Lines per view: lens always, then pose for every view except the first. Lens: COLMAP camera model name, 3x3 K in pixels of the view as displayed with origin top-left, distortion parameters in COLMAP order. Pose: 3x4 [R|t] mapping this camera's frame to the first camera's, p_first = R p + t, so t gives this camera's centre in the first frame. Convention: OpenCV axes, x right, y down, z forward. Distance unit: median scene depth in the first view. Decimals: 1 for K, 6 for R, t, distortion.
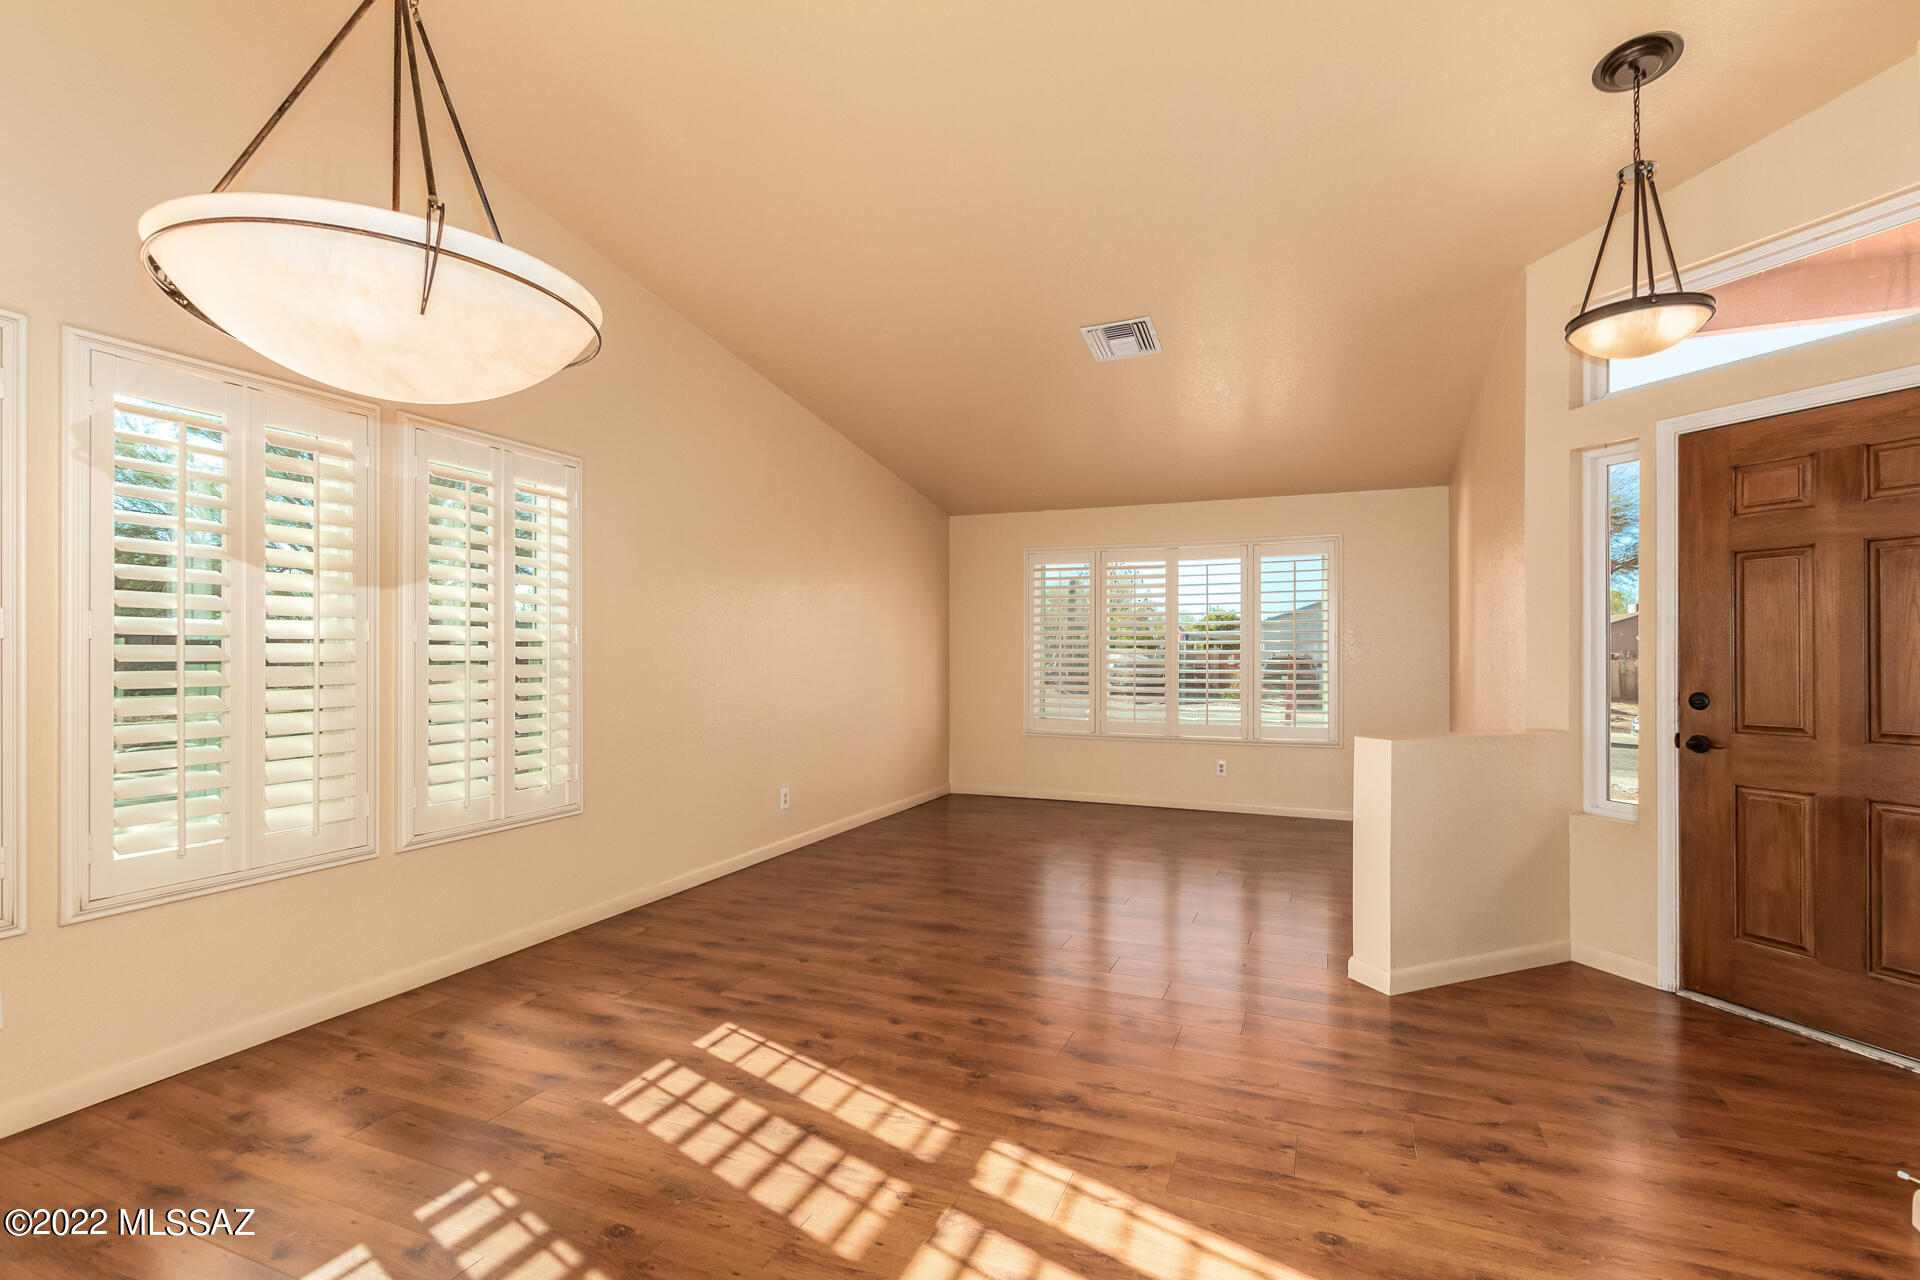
lens RADIAL K [[879.0, 0, 969.0], [0, 879.0, 644.9], [0, 0, 1]] dist [0.001220, -0.001409]
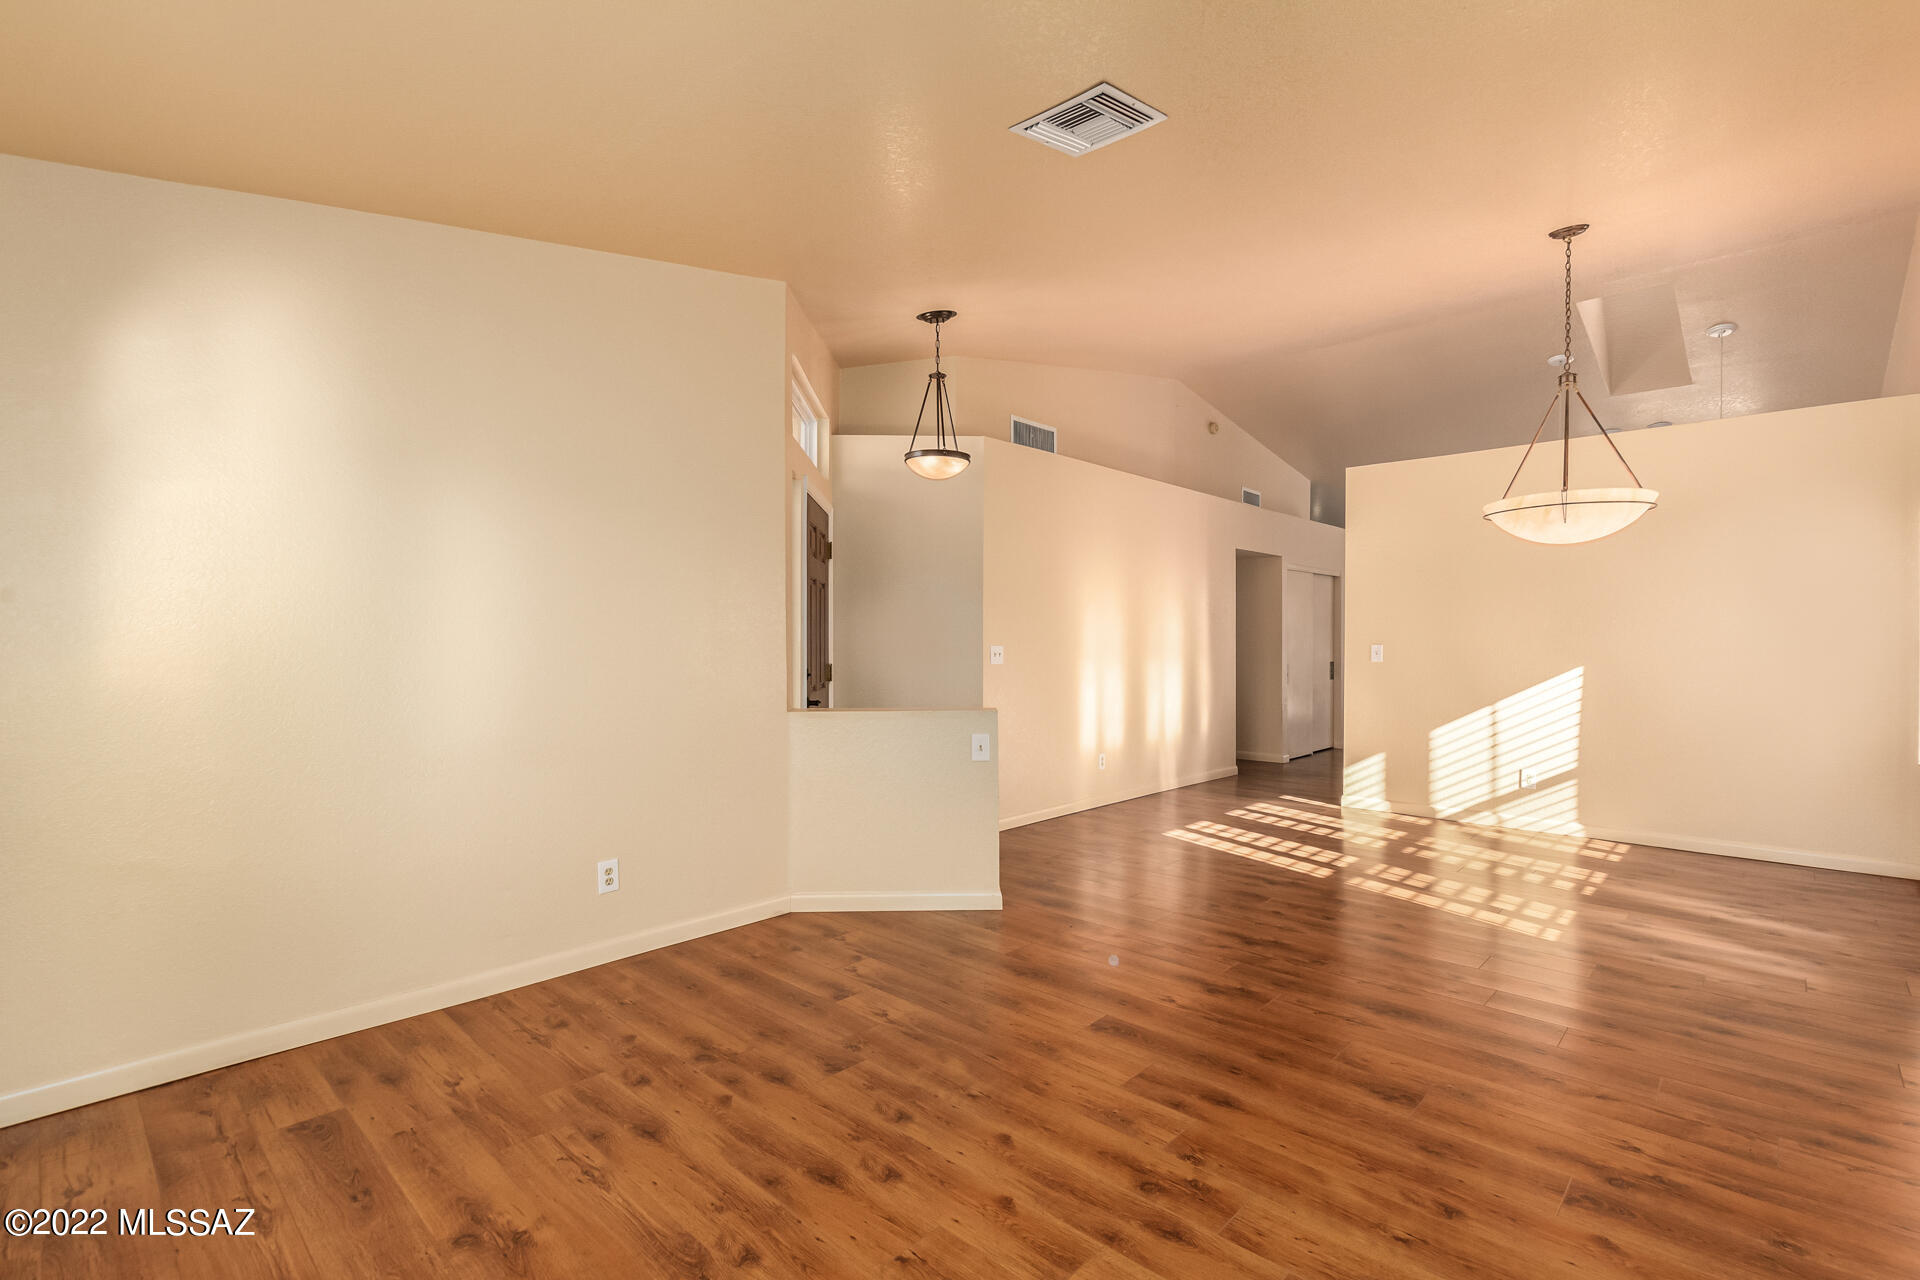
lens RADIAL K [[894.1, 0, 965.3], [0, 894.1, 634.2], [0, 0, 1]] dist [-0.000794, -0.000668]
pose [[-0.936861, -0.001651, 0.349699, 0.065859], [-0.005436, 0.999937, -0.009844, 0.010176], [-0.349660, -0.011124, -0.936810, 2.548575]]
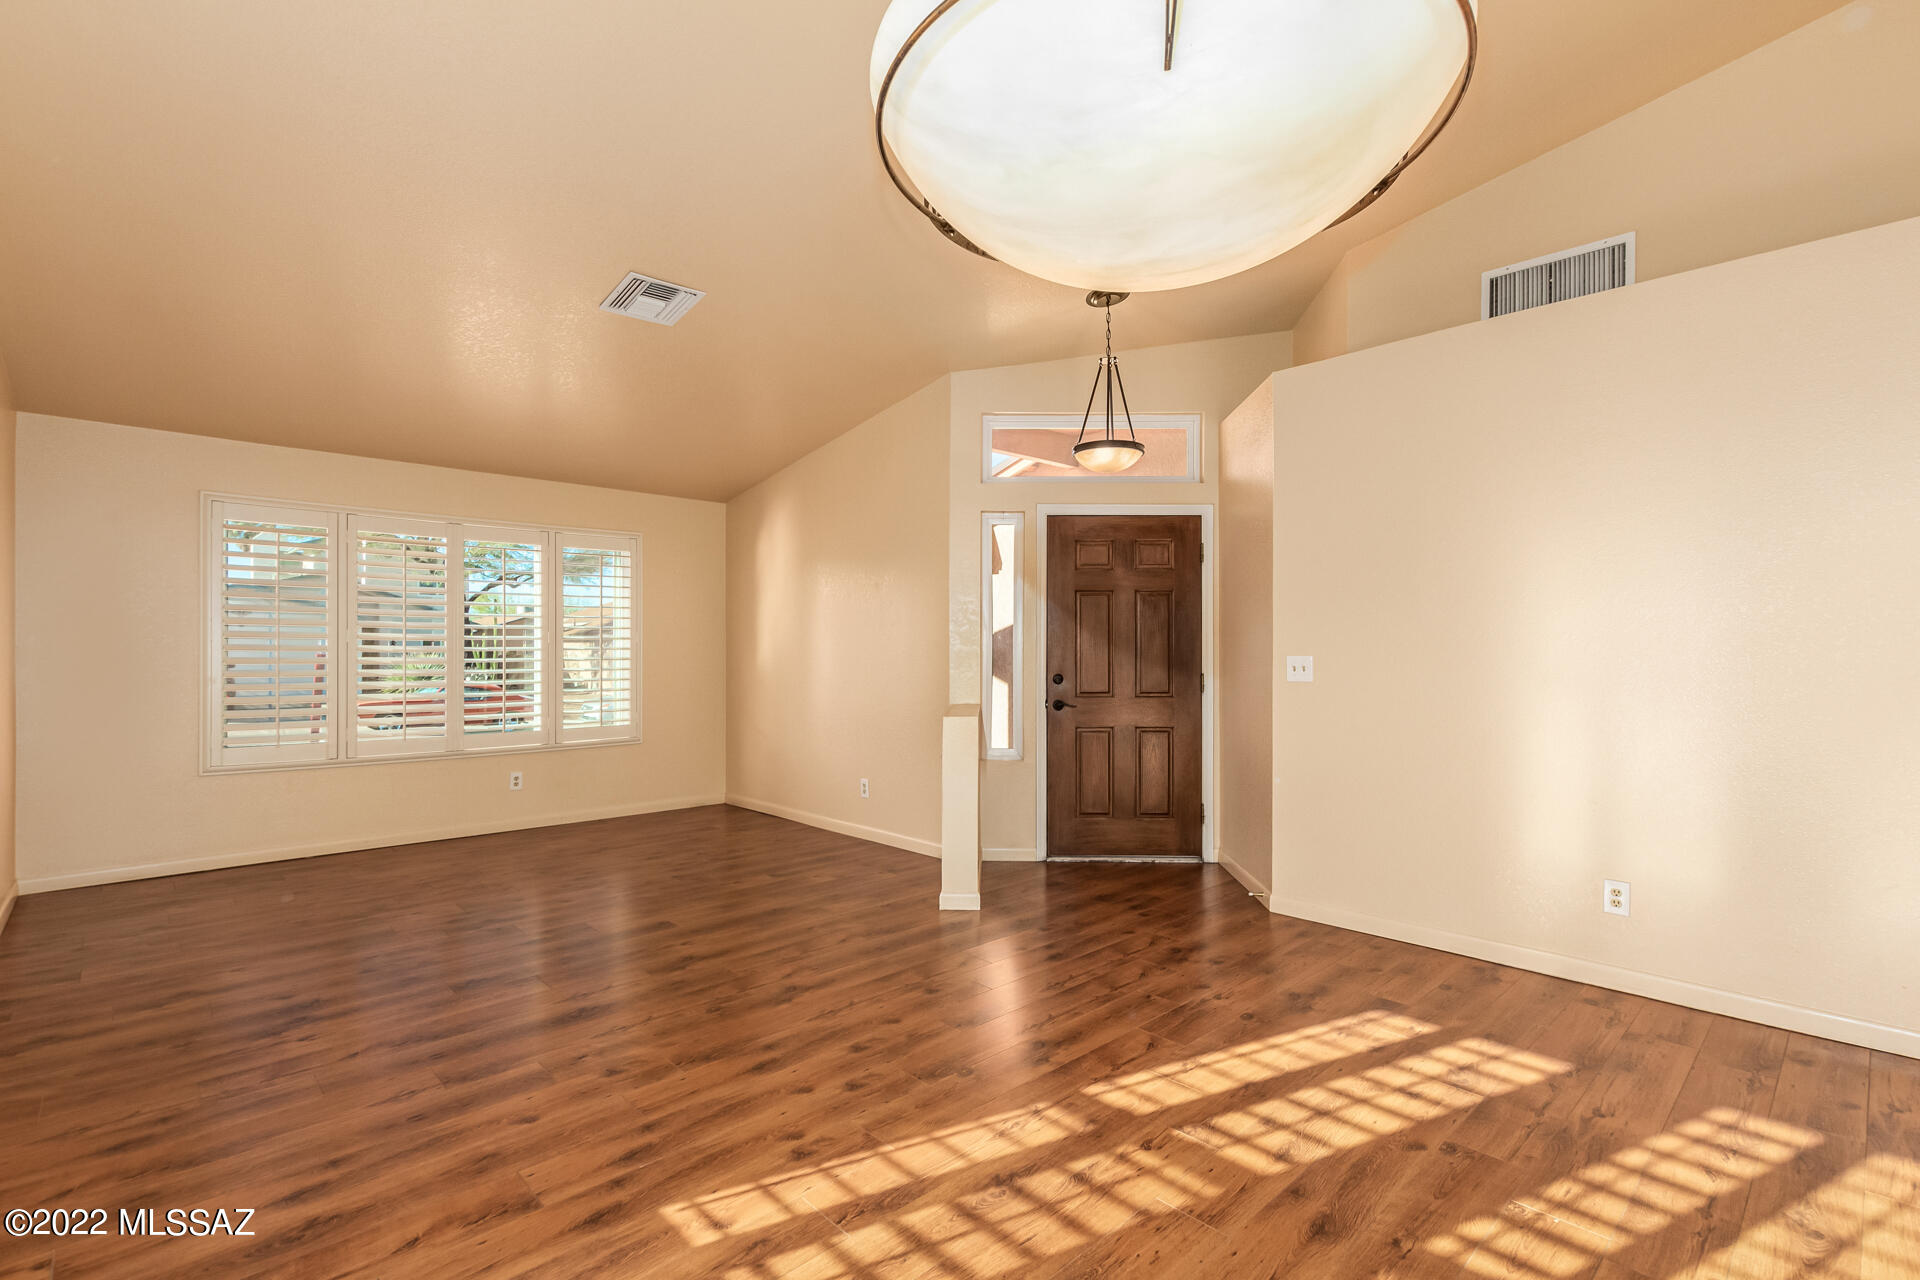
lens RADIAL K [[879.0, 0, 969.0], [0, 879.0, 644.9], [0, 0, 1]] dist [0.001220, -0.001409]
pose [[0.404115, 0.000686, 0.914708, -0.810785], [-0.003054, 0.999995, 0.000599, 0.000220], [-0.914703, -0.003036, 0.404115, 0.529368]]
